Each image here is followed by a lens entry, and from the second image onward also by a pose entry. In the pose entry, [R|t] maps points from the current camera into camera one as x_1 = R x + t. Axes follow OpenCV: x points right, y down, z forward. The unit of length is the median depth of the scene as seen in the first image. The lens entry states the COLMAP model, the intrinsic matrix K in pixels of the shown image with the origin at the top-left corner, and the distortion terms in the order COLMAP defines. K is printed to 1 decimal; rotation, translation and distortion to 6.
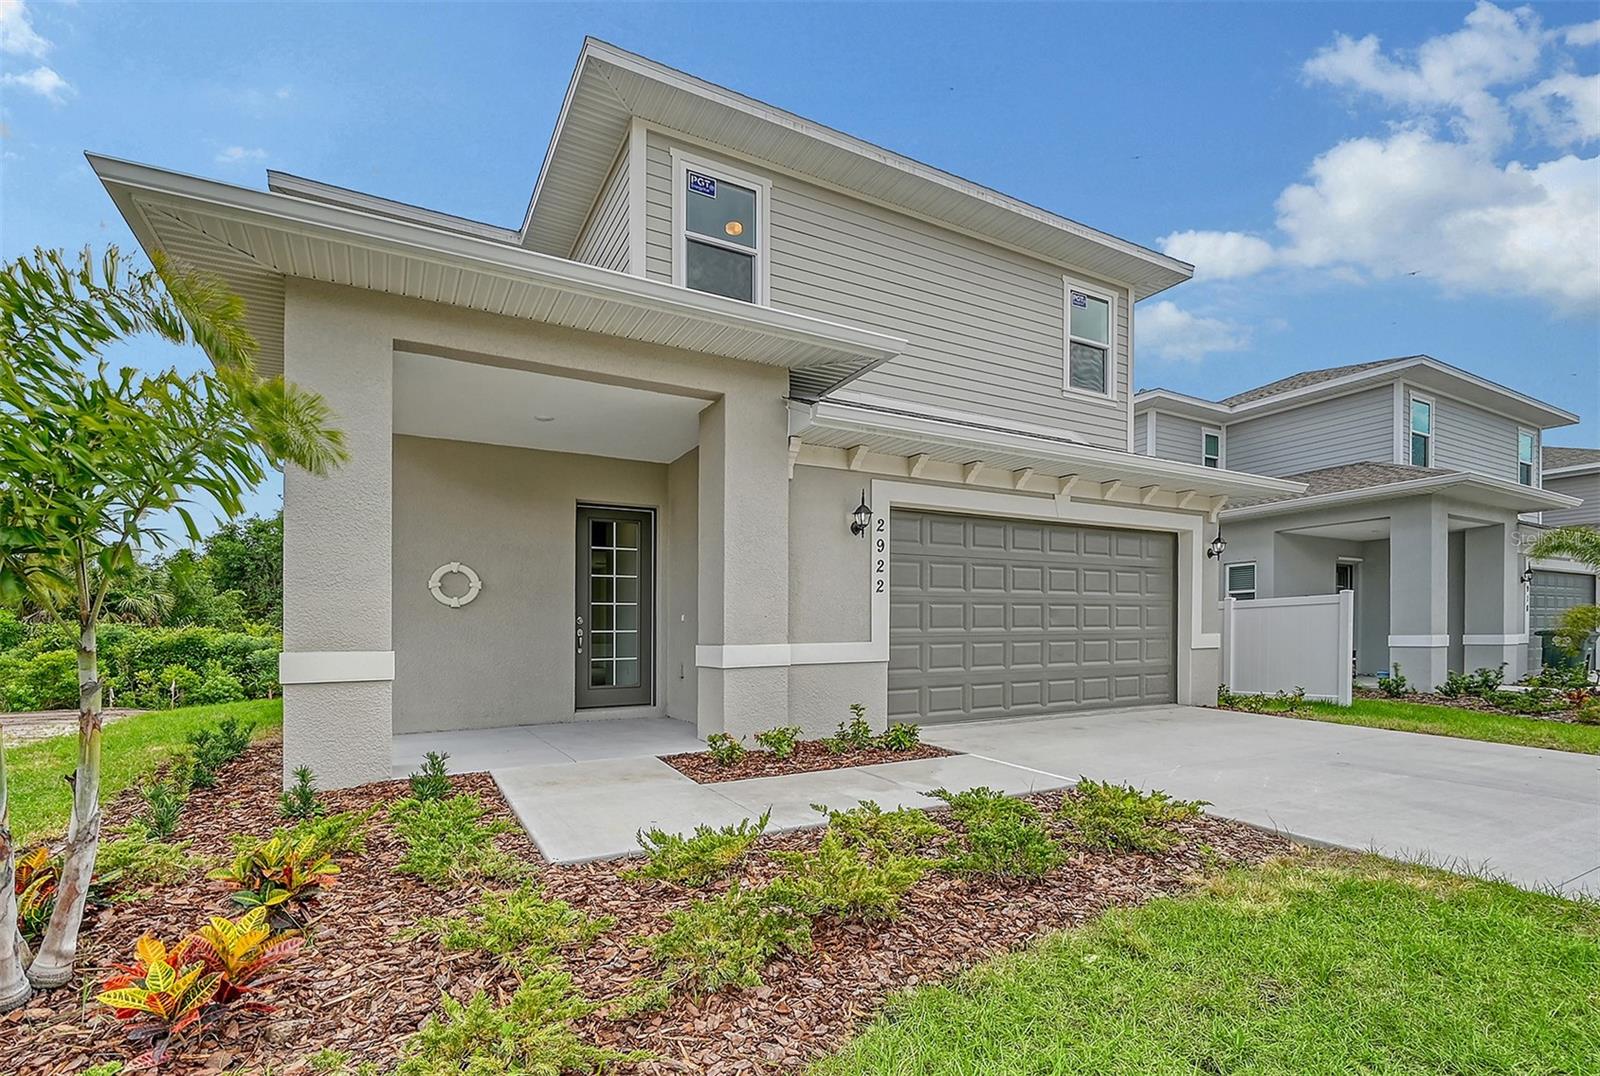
lens RADIAL K [[728.6, 0, 889.4], [0, 728.6, 594.5], [0, 0, 1]] dist [0.000082, -0.000039]
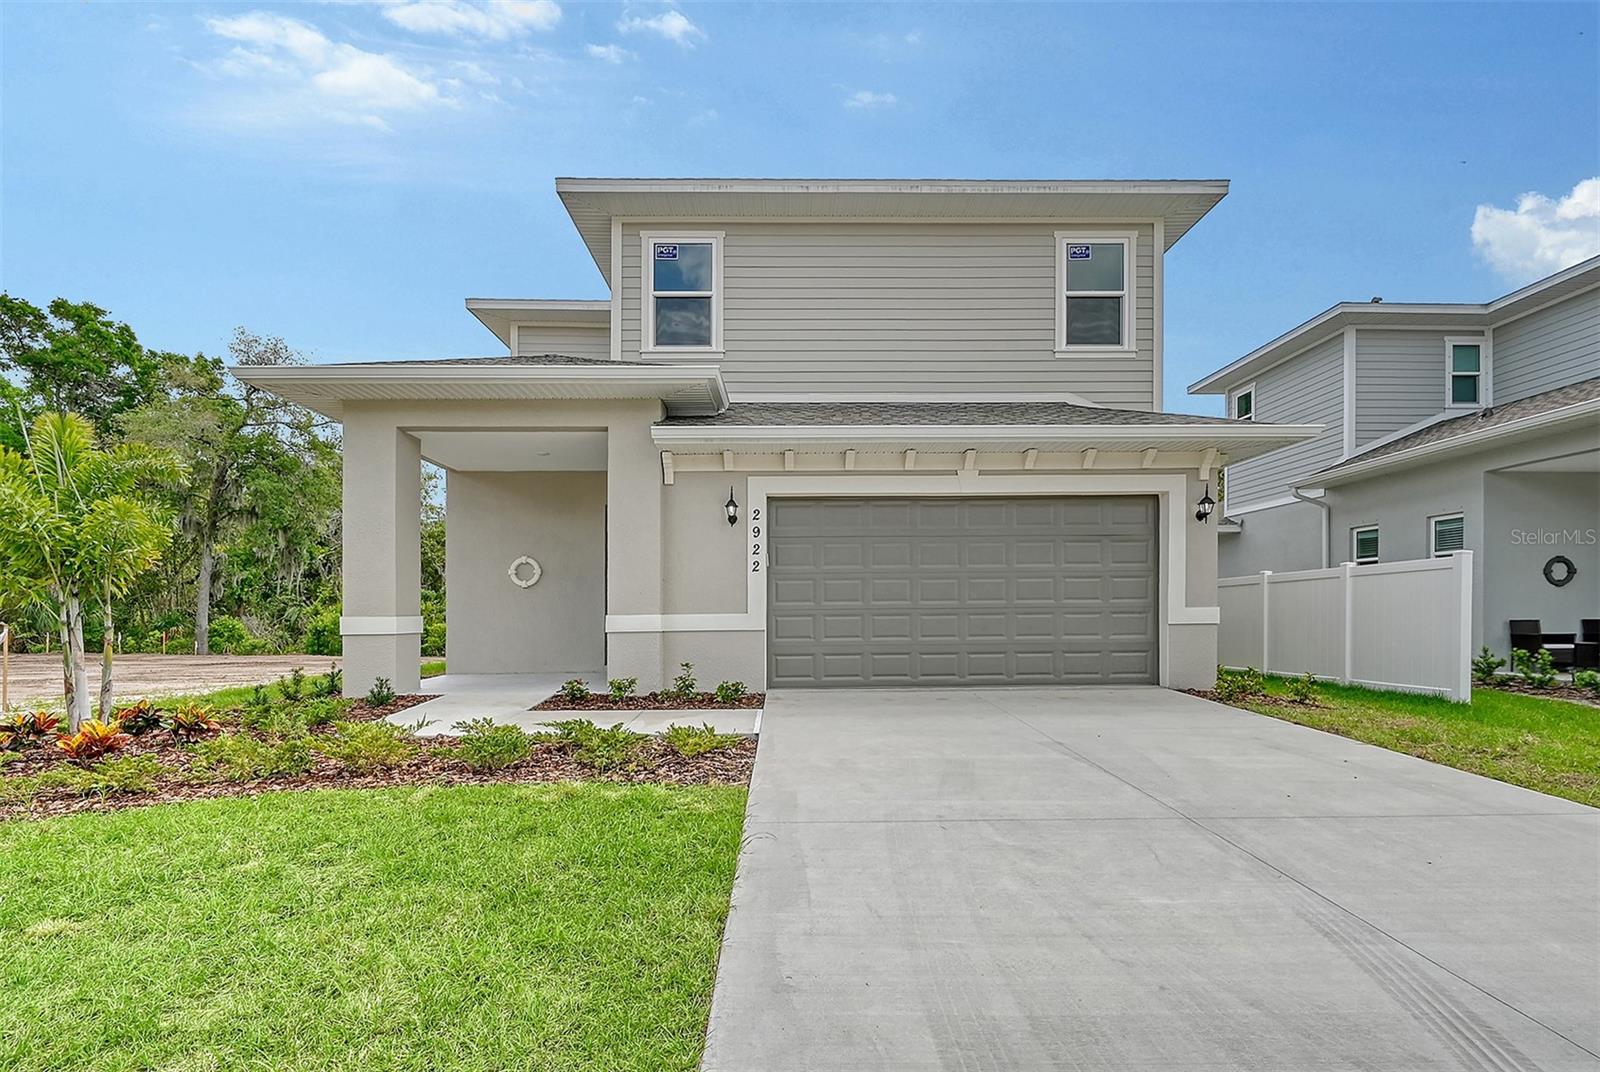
lens RADIAL K [[705.6, 0, 758.7], [0, 705.6, 569.3], [0, 0, 1]] dist [-0.001489, -0.000301]
pose [[0.869892, -0.024014, -0.492658, 0.527099], [0.024543, 0.999684, -0.005393, -0.000361], [0.492632, -0.007400, 0.870206, 0.008422]]
